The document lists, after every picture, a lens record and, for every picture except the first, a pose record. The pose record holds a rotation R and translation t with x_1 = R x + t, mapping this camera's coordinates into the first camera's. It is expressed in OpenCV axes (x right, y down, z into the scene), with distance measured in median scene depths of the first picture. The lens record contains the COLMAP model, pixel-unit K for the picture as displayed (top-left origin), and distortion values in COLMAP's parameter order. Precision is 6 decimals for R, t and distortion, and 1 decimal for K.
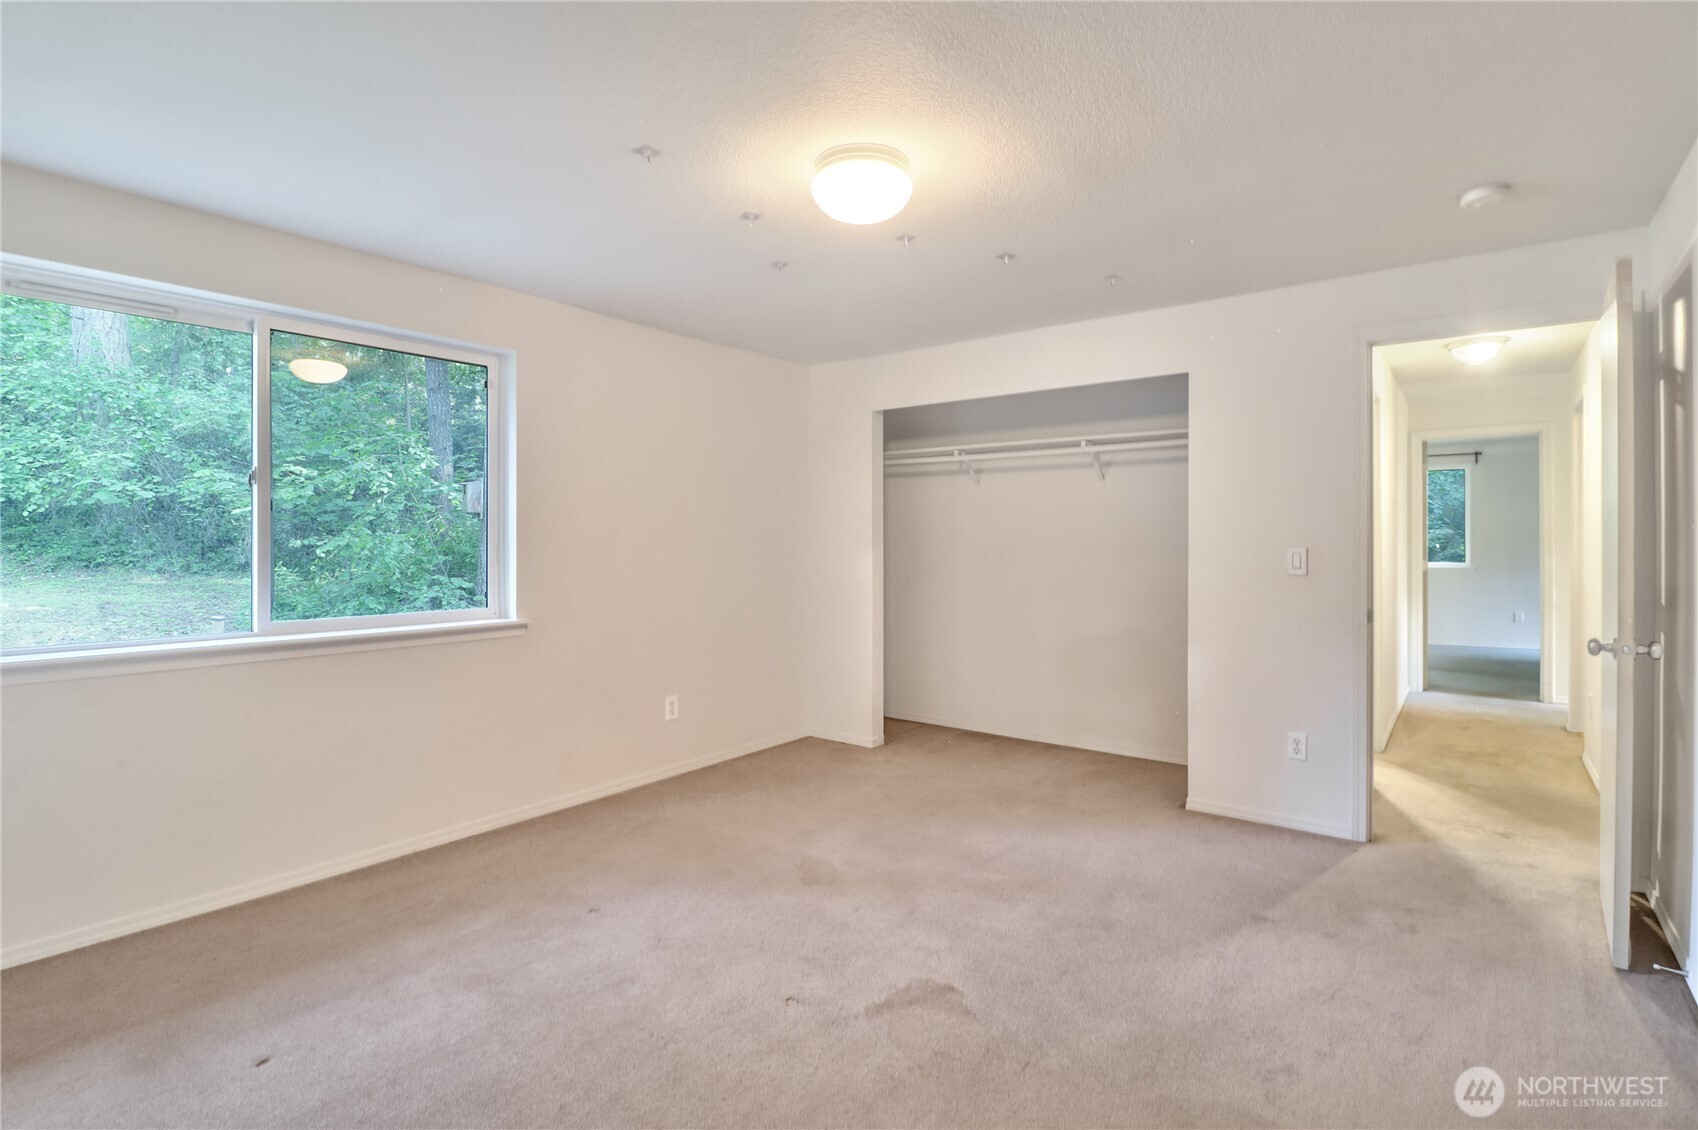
lens RADIAL K [[816.5, 0, 859.7], [0, 816.5, 536.5], [0, 0, 1]] dist [-0.002010, -0.000960]
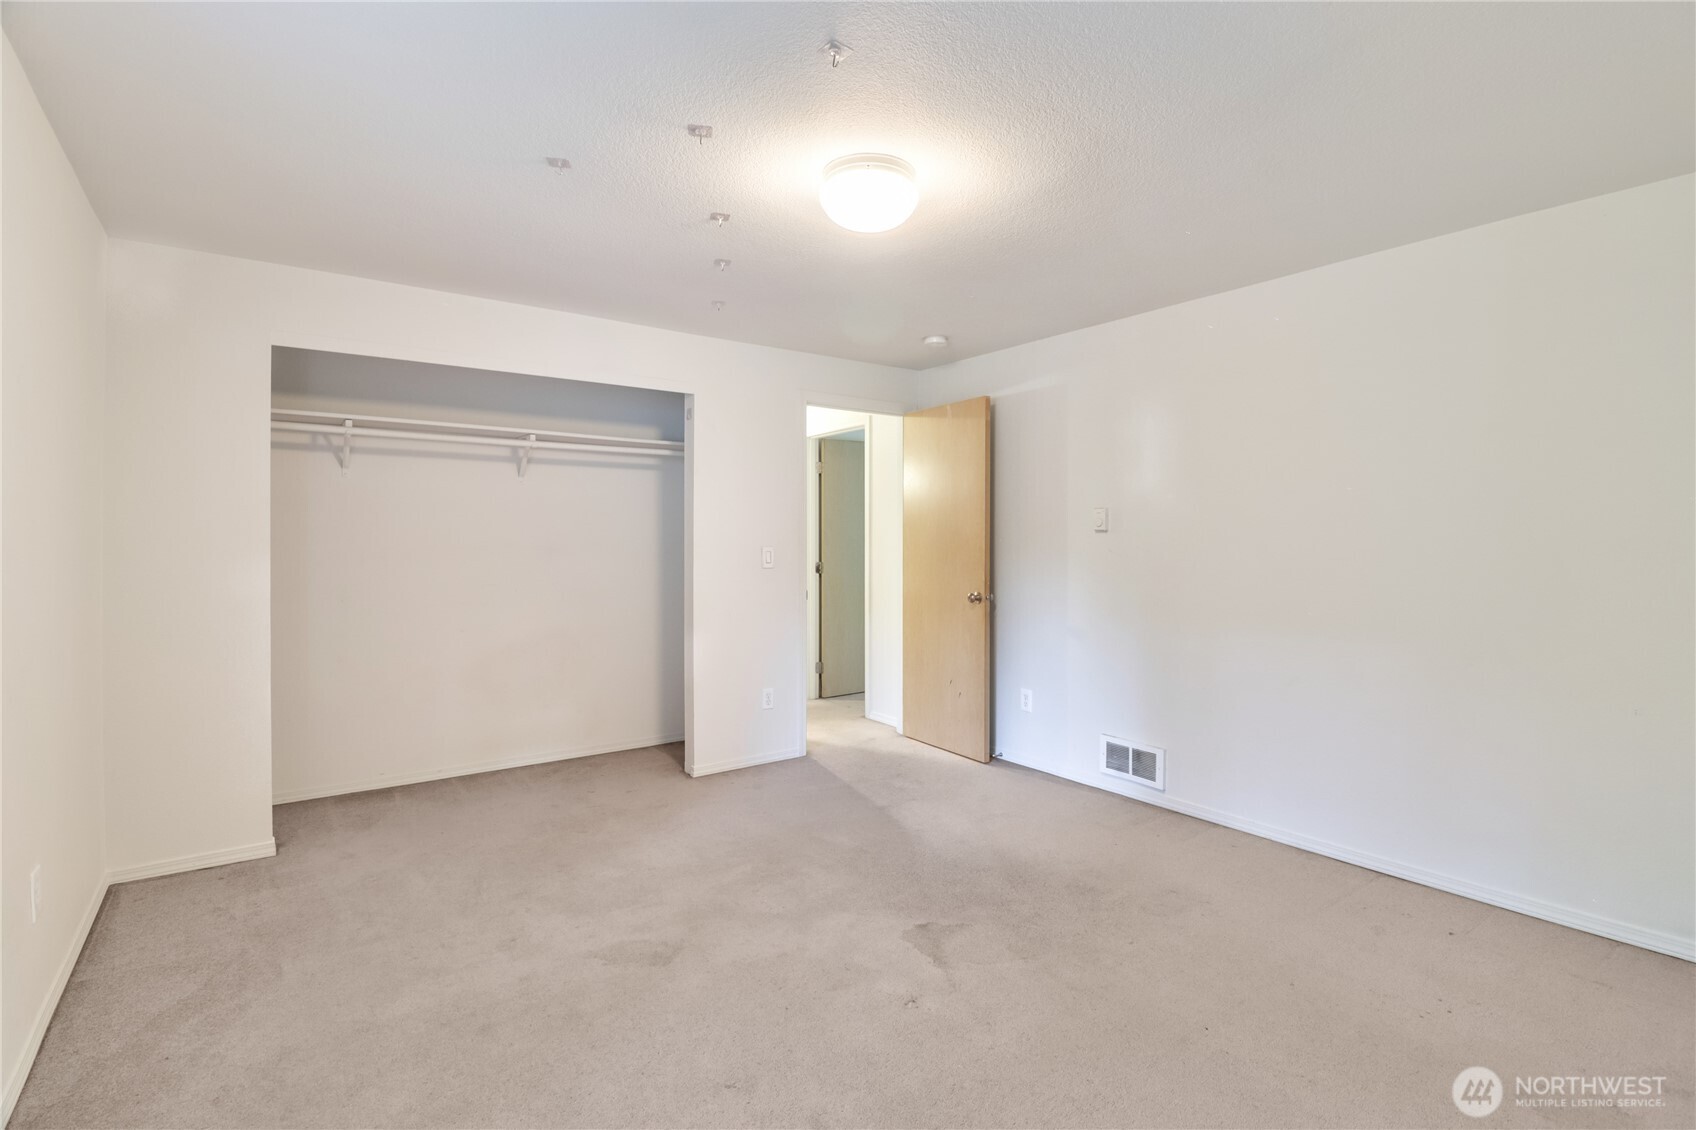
lens RADIAL K [[815.6, 0, 858.7], [0, 815.6, 536.5], [0, 0, 1]] dist [-0.002010, -0.000960]
pose [[0.266603, 0.006166, 0.963787, -0.623453], [-0.005623, 0.999972, -0.004842, 0.002237], [-0.963790, -0.004128, 0.266631, 0.467192]]
